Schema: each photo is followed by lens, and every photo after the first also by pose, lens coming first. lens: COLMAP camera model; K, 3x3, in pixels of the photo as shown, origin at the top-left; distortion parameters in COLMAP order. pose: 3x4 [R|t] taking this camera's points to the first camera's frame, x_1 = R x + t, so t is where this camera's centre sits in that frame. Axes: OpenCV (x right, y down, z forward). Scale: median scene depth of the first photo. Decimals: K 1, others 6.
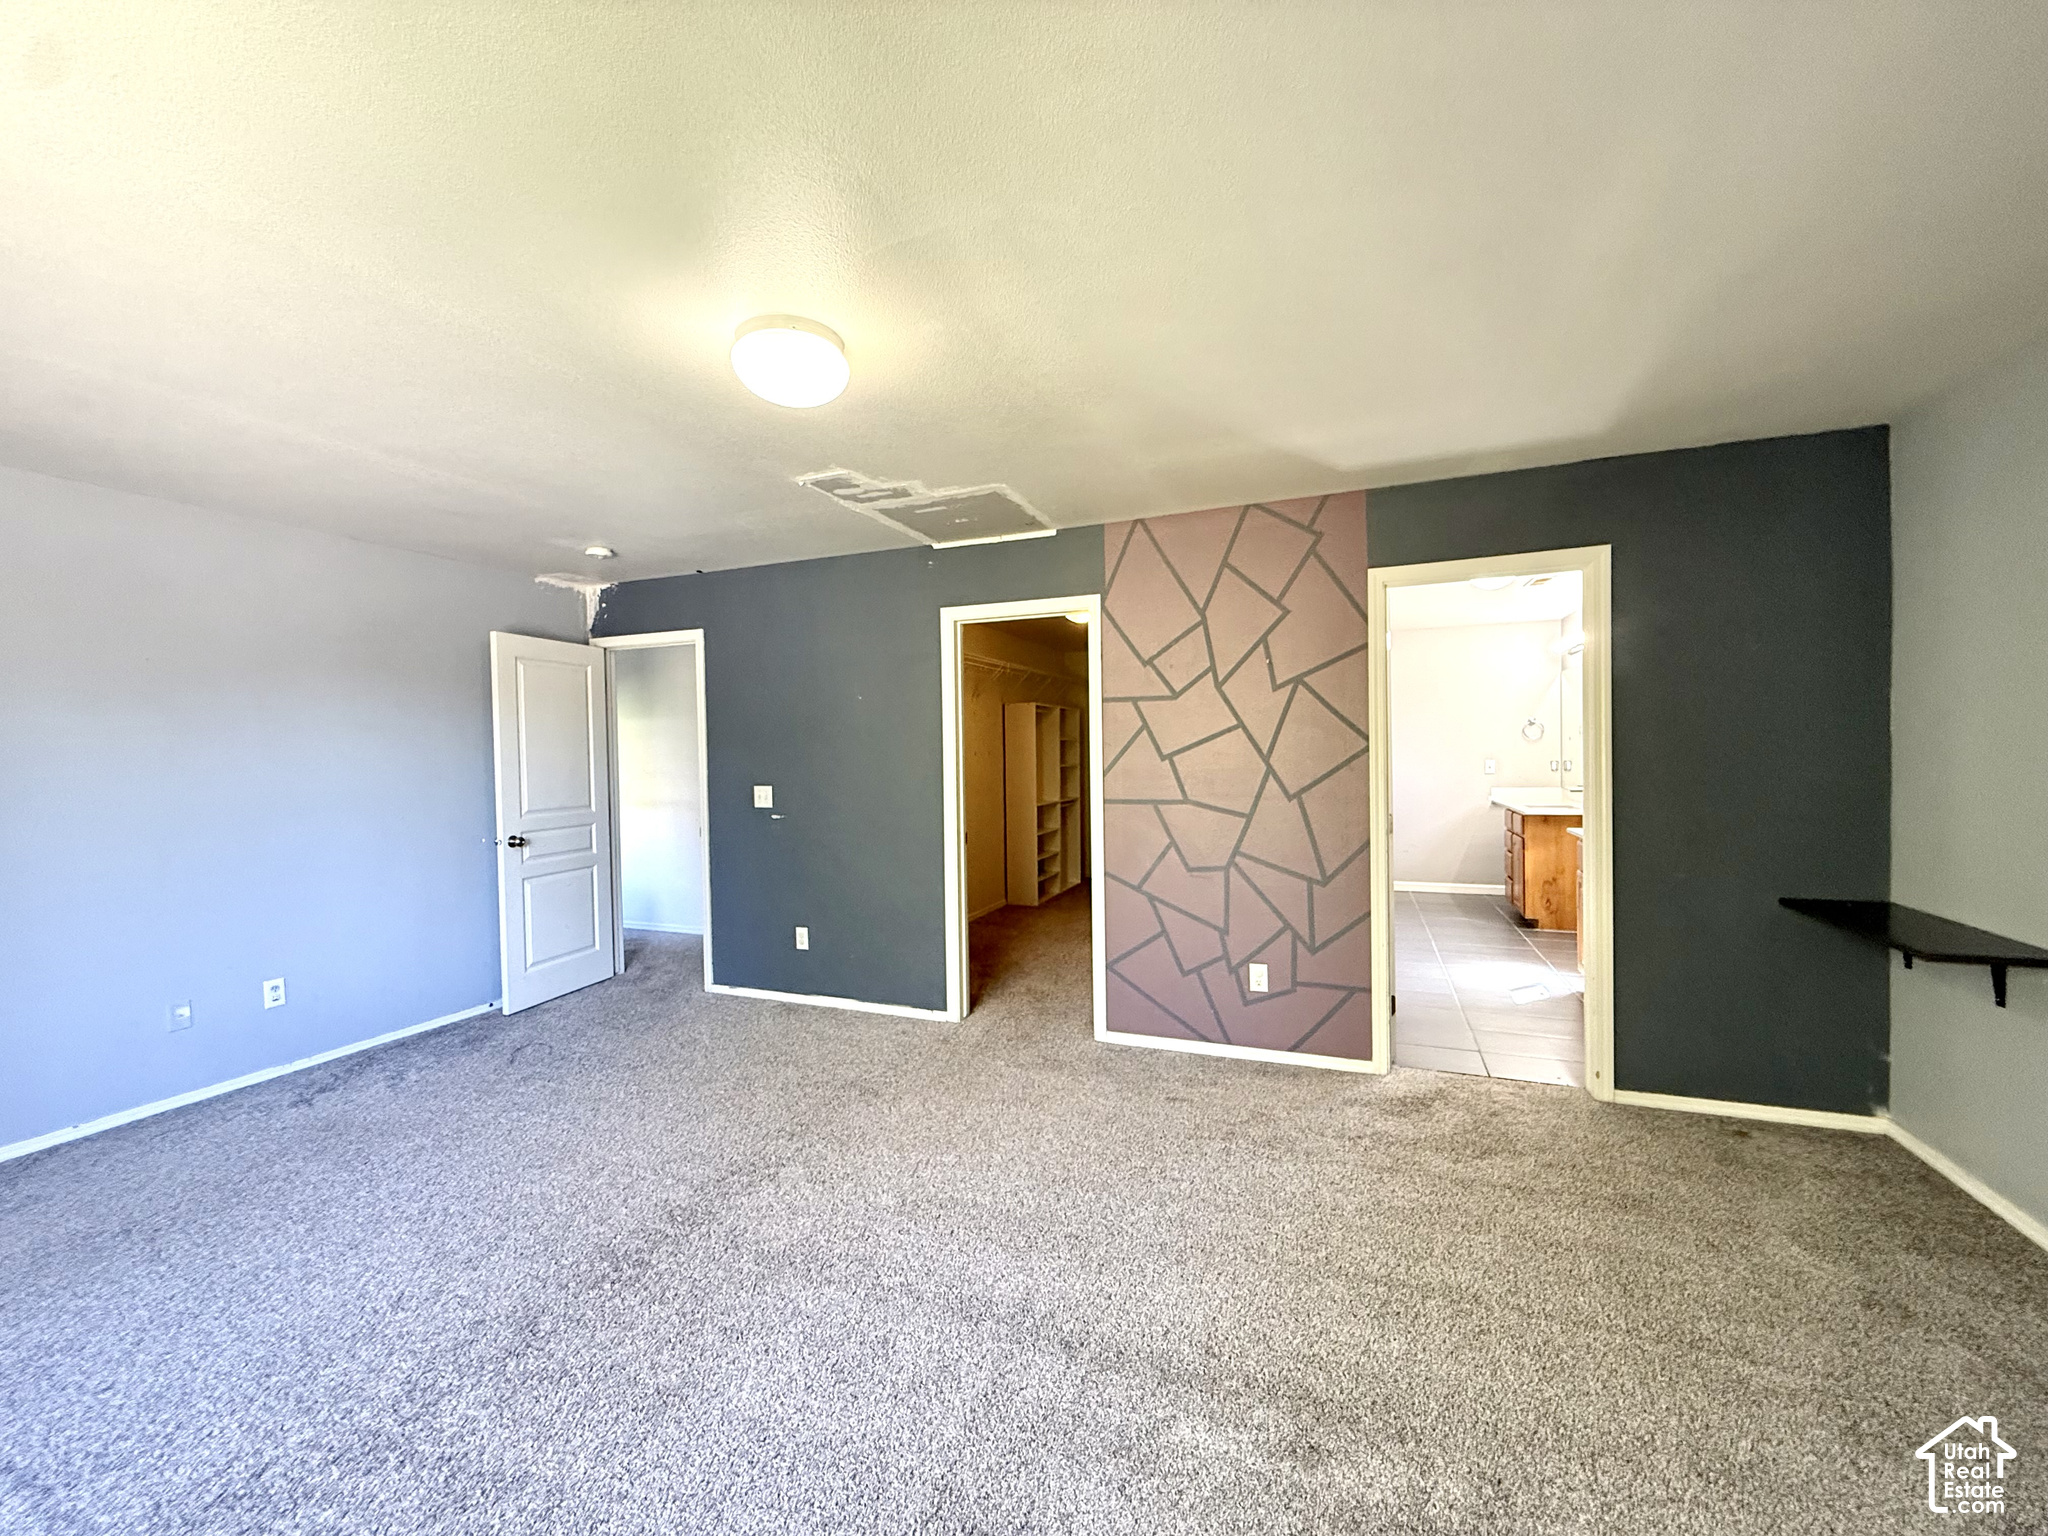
lens RADIAL K [[814.9, 0, 1022.3], [0, 814.9, 766.7], [0, 0, 1]] dist [0.000184, -0.000009]
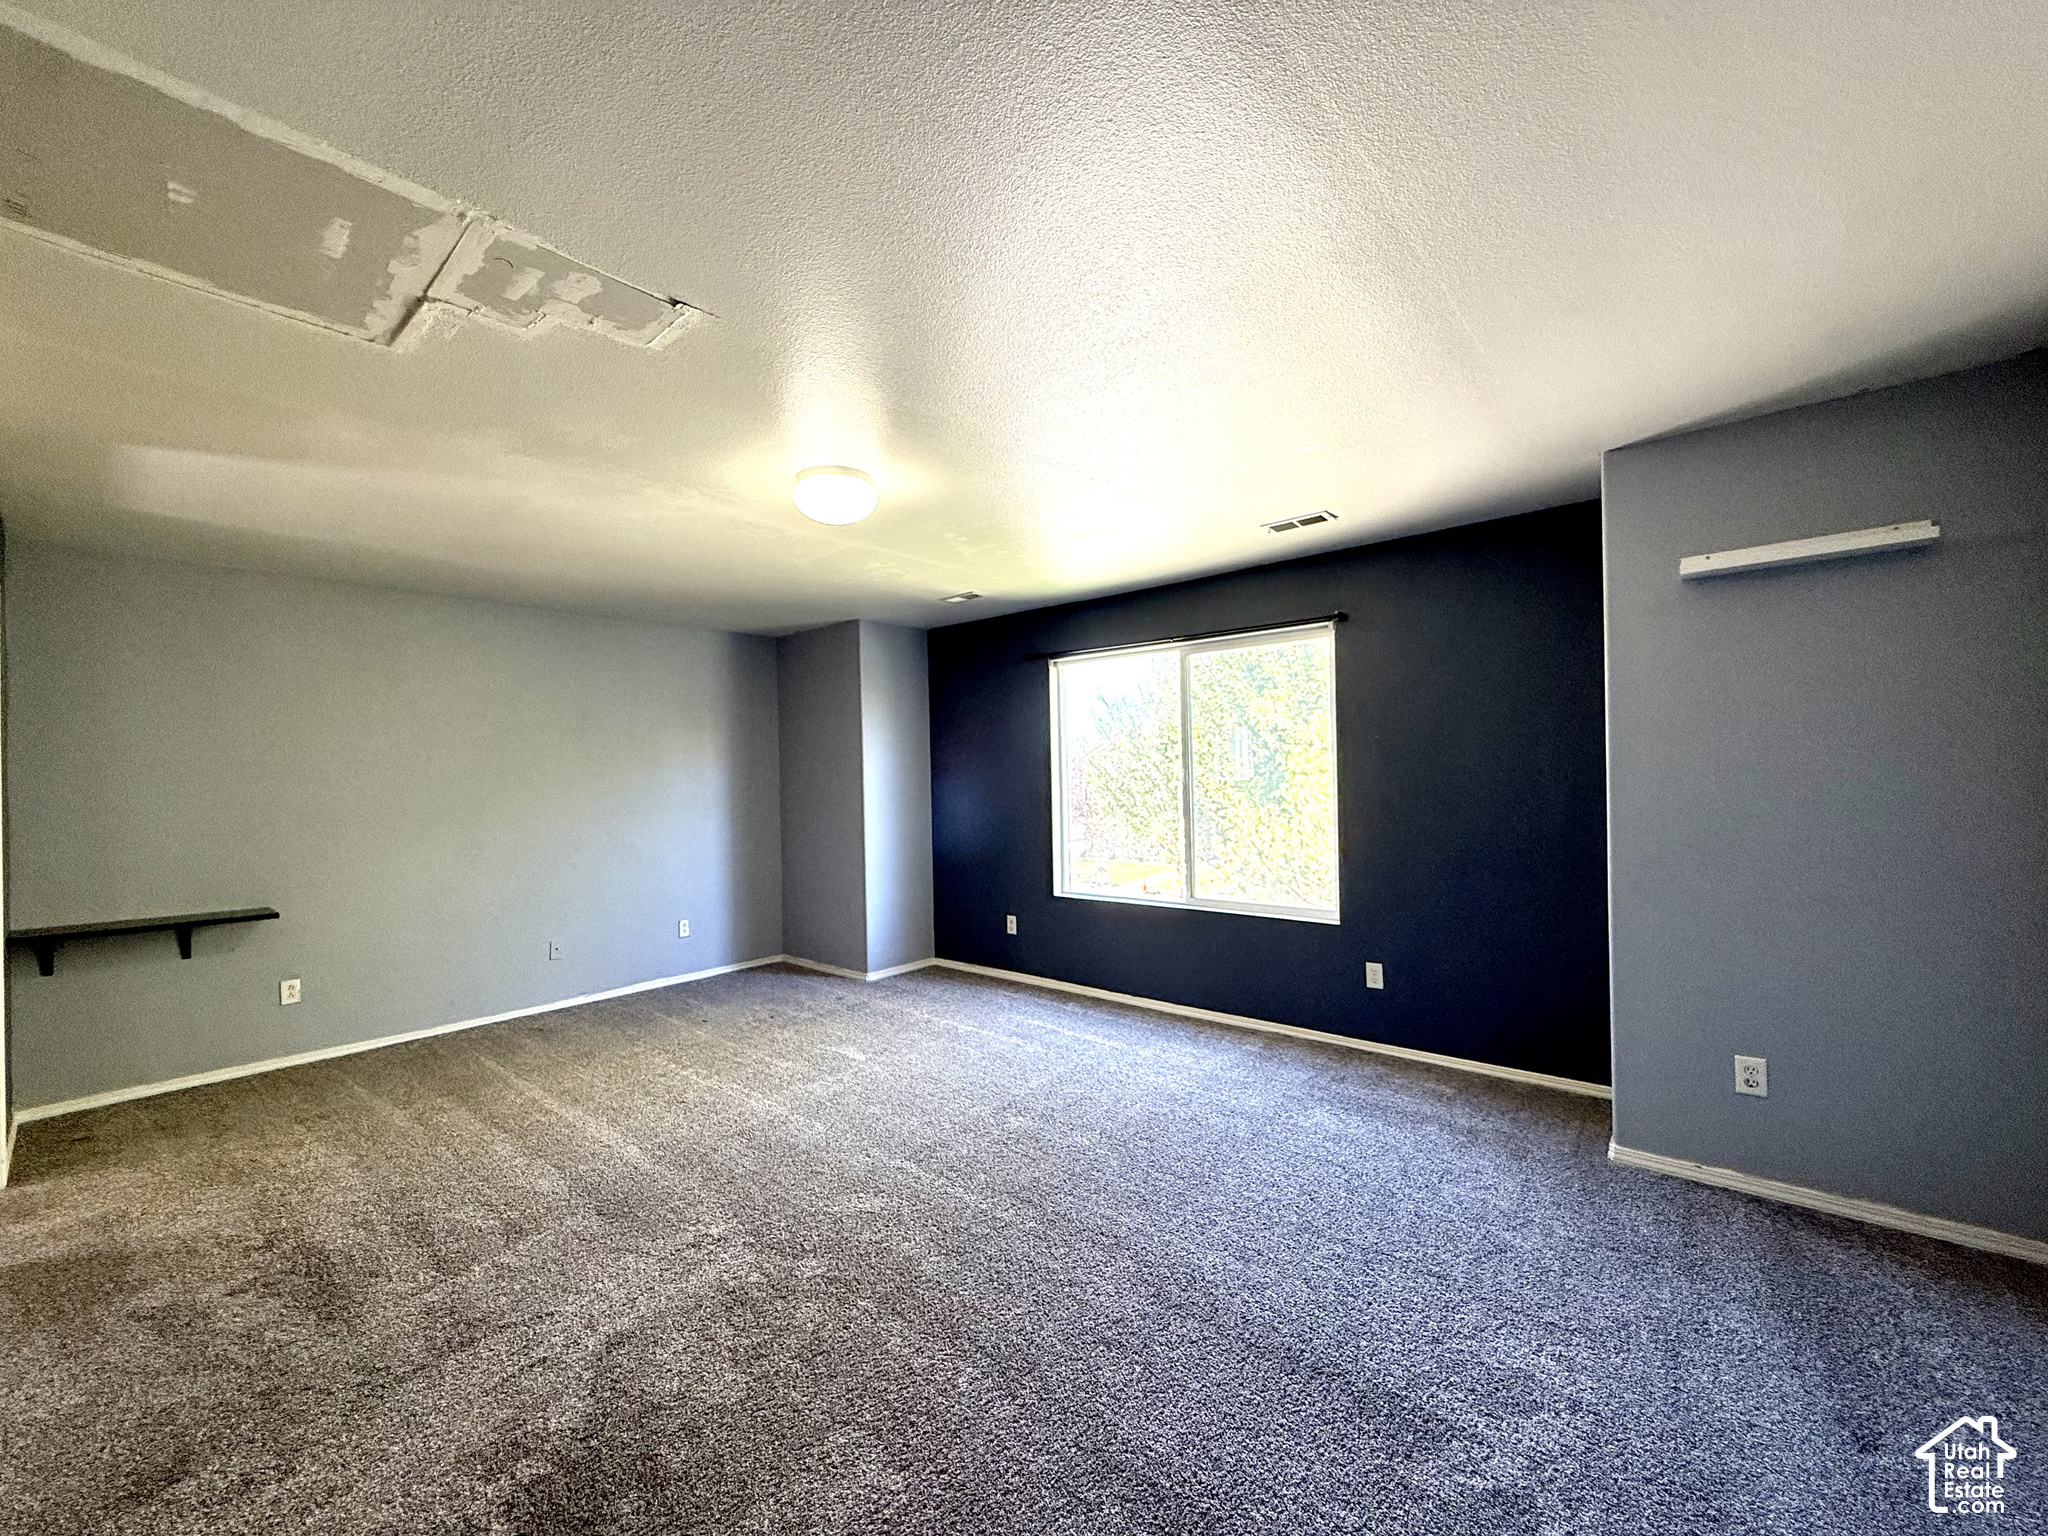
lens RADIAL K [[814.9, 0, 1029.7], [0, 814.9, 758.9], [0, 0, 1]] dist [0.000184, -0.000009]
pose [[-0.947018, 0.043817, 0.318177, -0.589837], [0.043309, 0.999024, -0.008673, -0.011427], [-0.318246, 0.005566, -0.947992, 1.280975]]
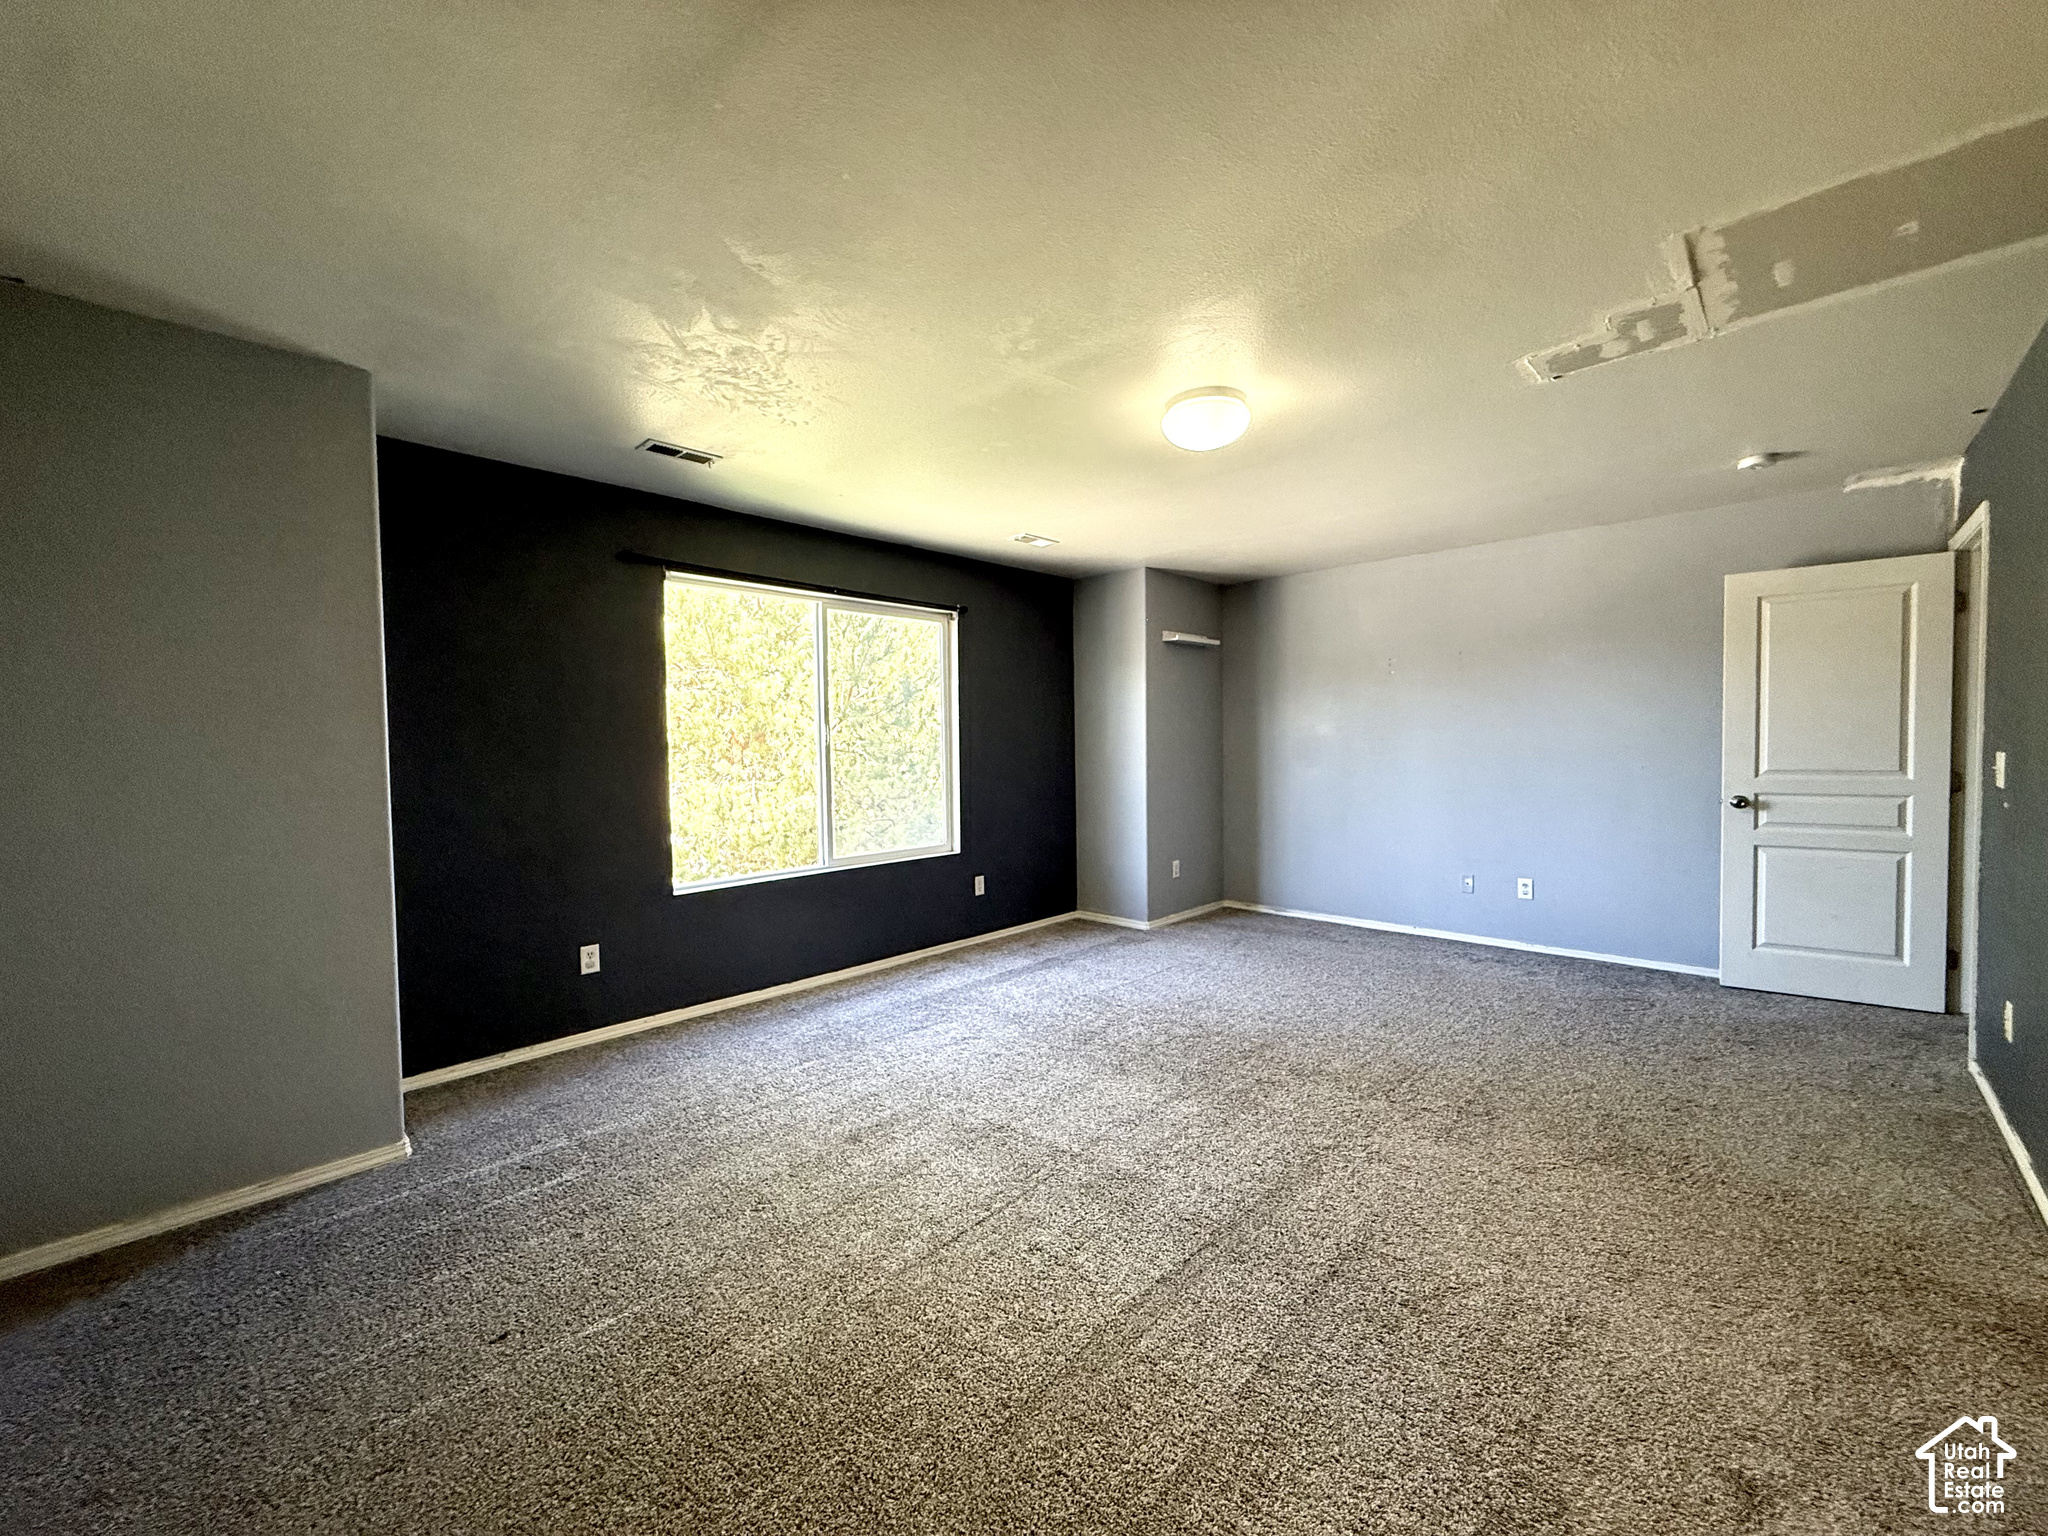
lens RADIAL K [[814.9, 0, 1012.5], [0, 814.9, 777.7], [0, 0, 1]] dist [0.000184, -0.000009]
pose [[-0.374782, 0.064105, -0.924894, 0.635608], [0.005773, 0.997749, 0.066815, -0.001898], [0.927095, 0.019701, -0.374308, 0.705387]]
